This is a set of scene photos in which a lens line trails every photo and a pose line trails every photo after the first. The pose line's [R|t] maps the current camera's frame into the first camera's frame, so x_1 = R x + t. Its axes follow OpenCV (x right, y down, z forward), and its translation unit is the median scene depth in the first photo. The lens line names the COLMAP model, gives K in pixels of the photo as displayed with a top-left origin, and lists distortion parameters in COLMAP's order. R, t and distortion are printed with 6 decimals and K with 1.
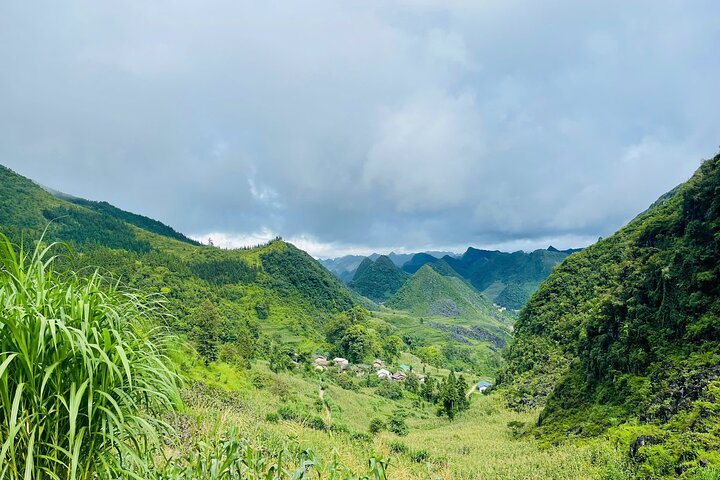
lens RADIAL K [[514.8, 0, 360.0], [0, 514.8, 240.0], [0, 0, 1]] dist [-0.000915, -0.005172]
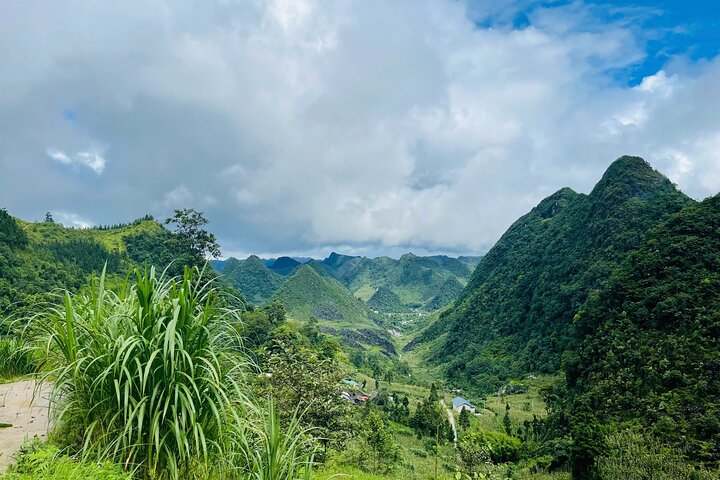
lens RADIAL K [[514.8, 0, 360.0], [0, 514.8, 240.0], [0, 0, 1]] dist [-0.000915, -0.005172]
pose [[0.960734, 0.032985, 0.275505, -0.070889], [-0.029727, 0.999430, -0.015996, 0.035789], [-0.275875, 0.007178, 0.961167, 0.187157]]
